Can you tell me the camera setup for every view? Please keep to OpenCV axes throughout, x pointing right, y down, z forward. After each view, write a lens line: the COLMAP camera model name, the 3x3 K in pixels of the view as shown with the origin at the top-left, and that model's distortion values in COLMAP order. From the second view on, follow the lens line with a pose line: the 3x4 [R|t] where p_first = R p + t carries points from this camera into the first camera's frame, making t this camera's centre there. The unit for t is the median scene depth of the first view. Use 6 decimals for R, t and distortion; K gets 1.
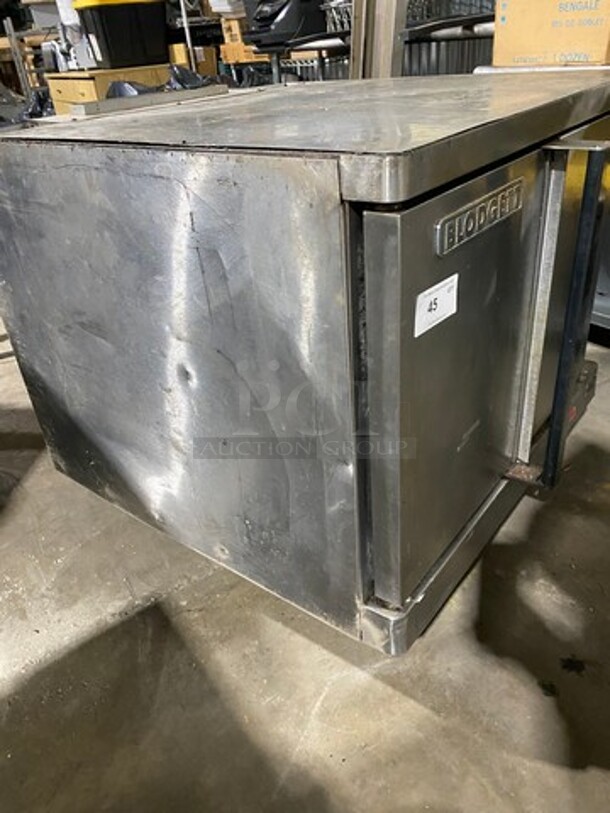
lens RADIAL K [[618.7, 0, 335.3], [0, 618.7, 407.4], [0, 0, 1]] dist [0.002824, 0.004473]
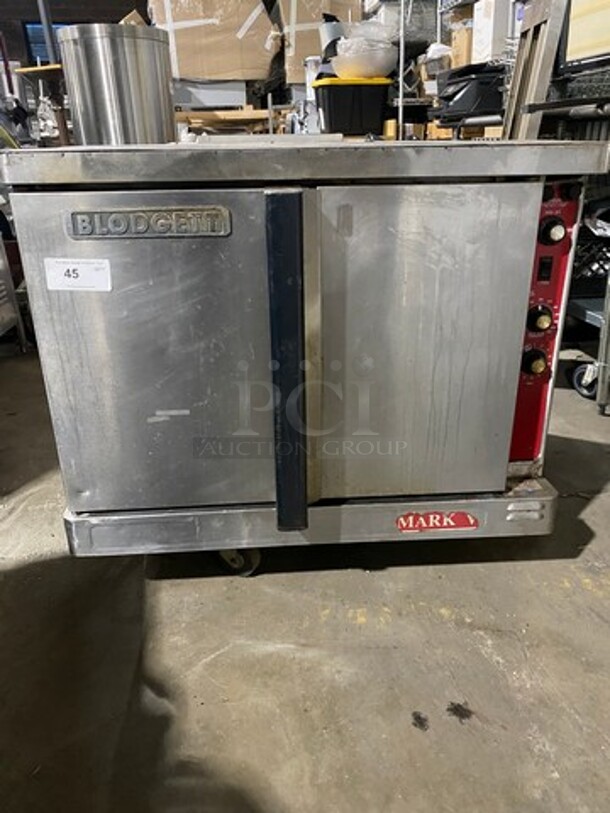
lens RADIAL K [[618.7, 0, 335.3], [0, 618.7, 407.4], [0, 0, 1]] dist [0.002824, 0.004473]
pose [[0.924729, 0.207788, -0.318906, 0.117892], [-0.243077, 0.967126, -0.074703, 0.022979], [0.292900, 0.146598, 0.944838, -0.008220]]
